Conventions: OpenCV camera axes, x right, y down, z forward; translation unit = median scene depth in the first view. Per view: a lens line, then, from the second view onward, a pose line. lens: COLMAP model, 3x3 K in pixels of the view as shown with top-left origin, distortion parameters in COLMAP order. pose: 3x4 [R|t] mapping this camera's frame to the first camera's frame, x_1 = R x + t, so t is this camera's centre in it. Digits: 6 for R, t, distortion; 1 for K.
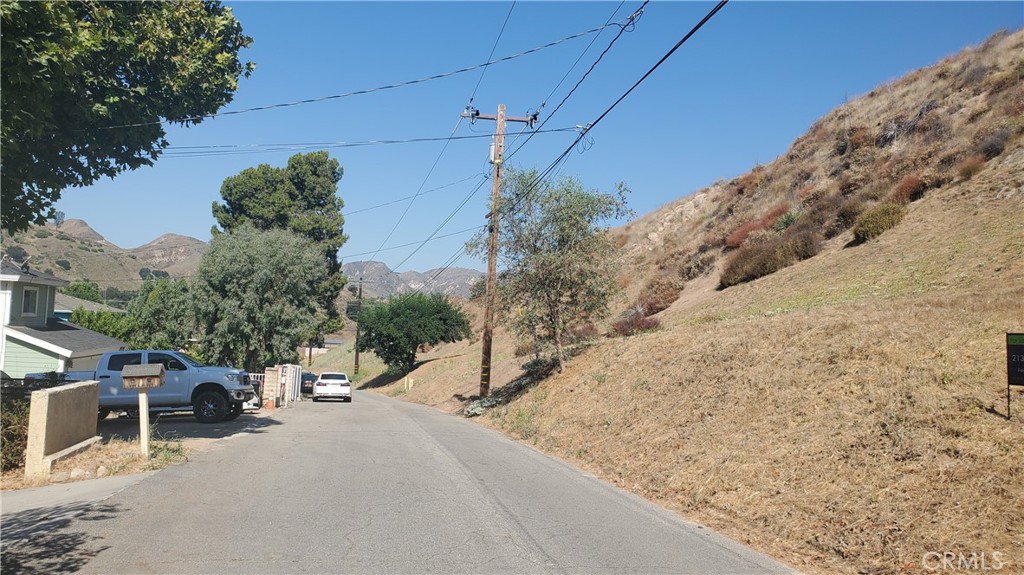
lens RADIAL K [[871.7, 0, 511.1], [0, 871.7, 272.6], [0, 0, 1]] dist [0.002963, -0.006164]
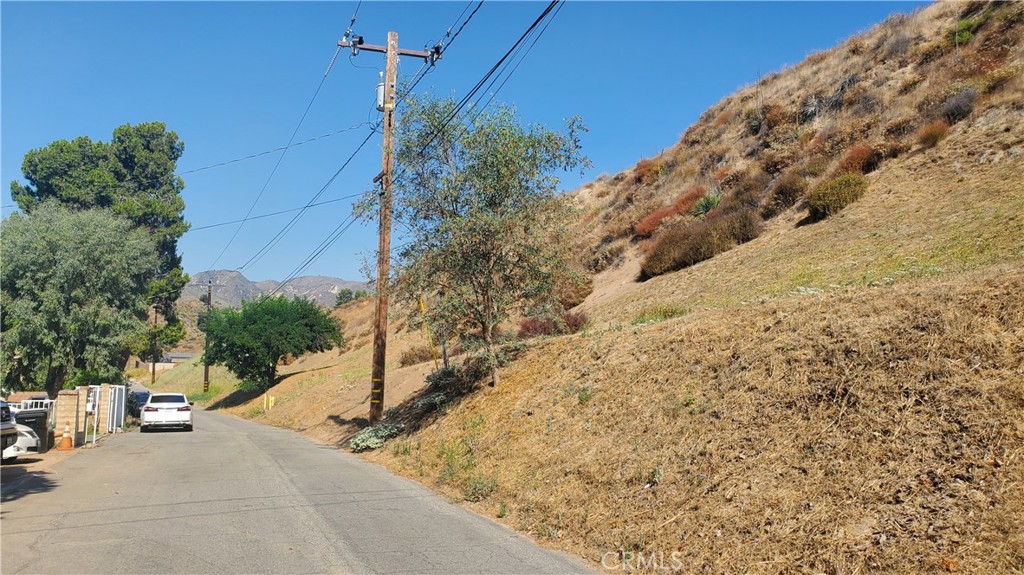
lens RADIAL K [[871.7, 0, 511.1], [0, 871.7, 272.6], [0, 0, 1]] dist [0.002963, -0.006164]
pose [[0.987715, -0.011319, 0.155855, -0.021785], [0.012880, 0.999876, -0.009009, 0.017634], [-0.155734, 0.010906, 0.987739, 0.175741]]
